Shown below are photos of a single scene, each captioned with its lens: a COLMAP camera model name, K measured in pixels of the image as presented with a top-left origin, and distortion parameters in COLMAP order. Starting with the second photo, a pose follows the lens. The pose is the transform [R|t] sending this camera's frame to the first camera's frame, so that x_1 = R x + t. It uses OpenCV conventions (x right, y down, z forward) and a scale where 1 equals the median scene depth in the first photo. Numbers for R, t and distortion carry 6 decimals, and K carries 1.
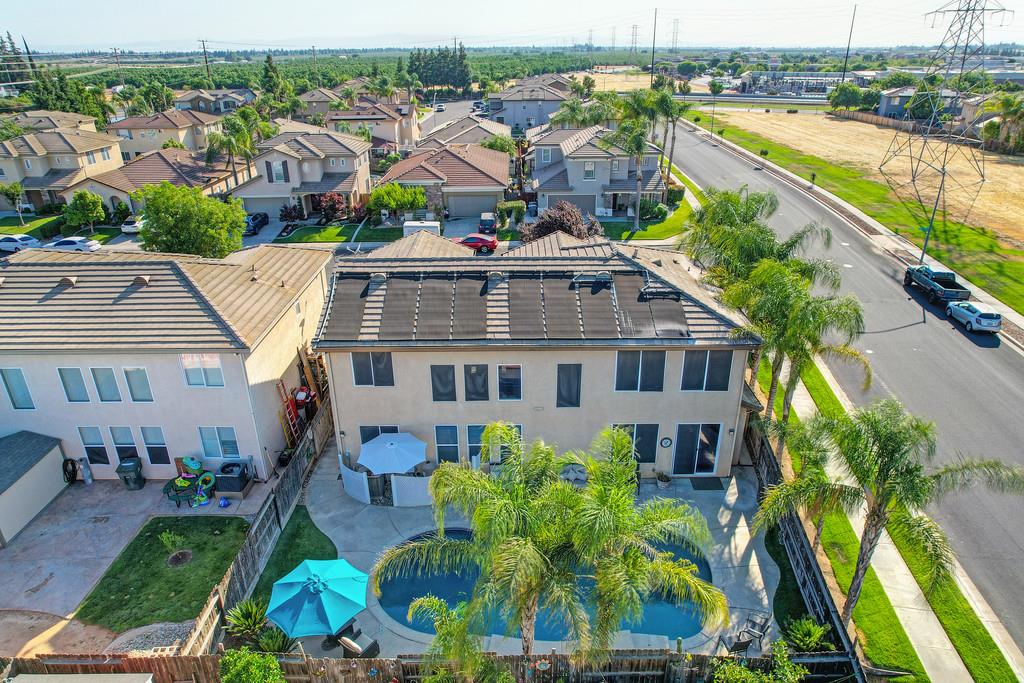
lens RADIAL K [[663.2, 0, 512.0], [0, 663.2, 341.5], [0, 0, 1]] dist [-0.093034, 0.088762]
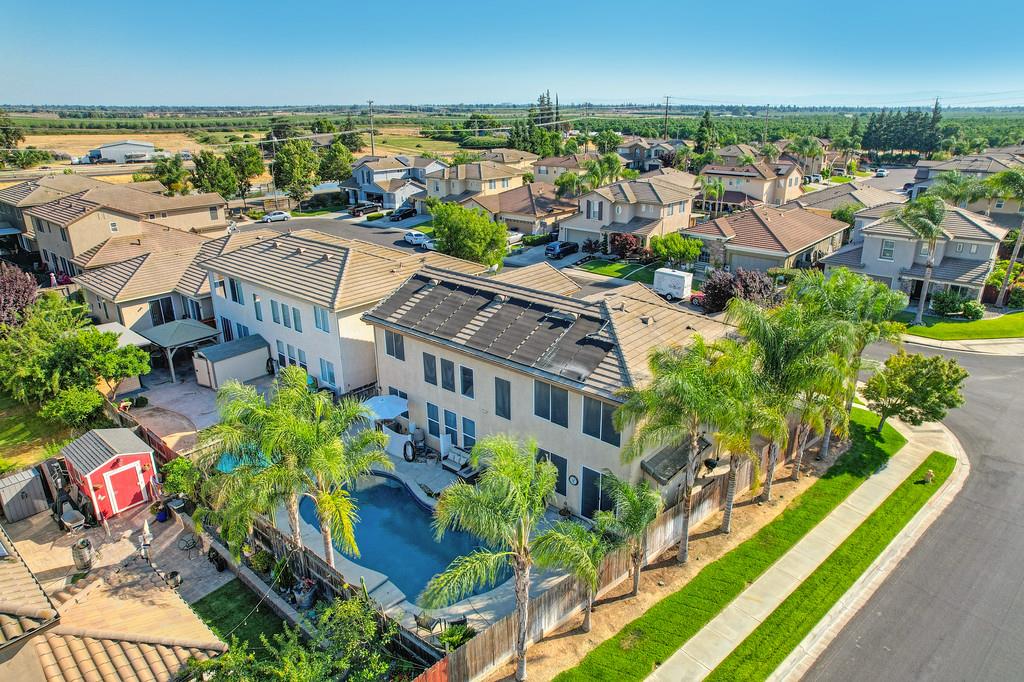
lens RADIAL K [[663.2, 0, 512.0], [0, 663.2, 341.0], [0, 0, 1]] dist [-0.093034, 0.088762]
pose [[0.752280, 0.227738, -0.618231, 0.764181], [-0.273184, 0.961714, 0.021850, -0.057645], [0.599537, 0.152453, 0.785693, 0.077588]]
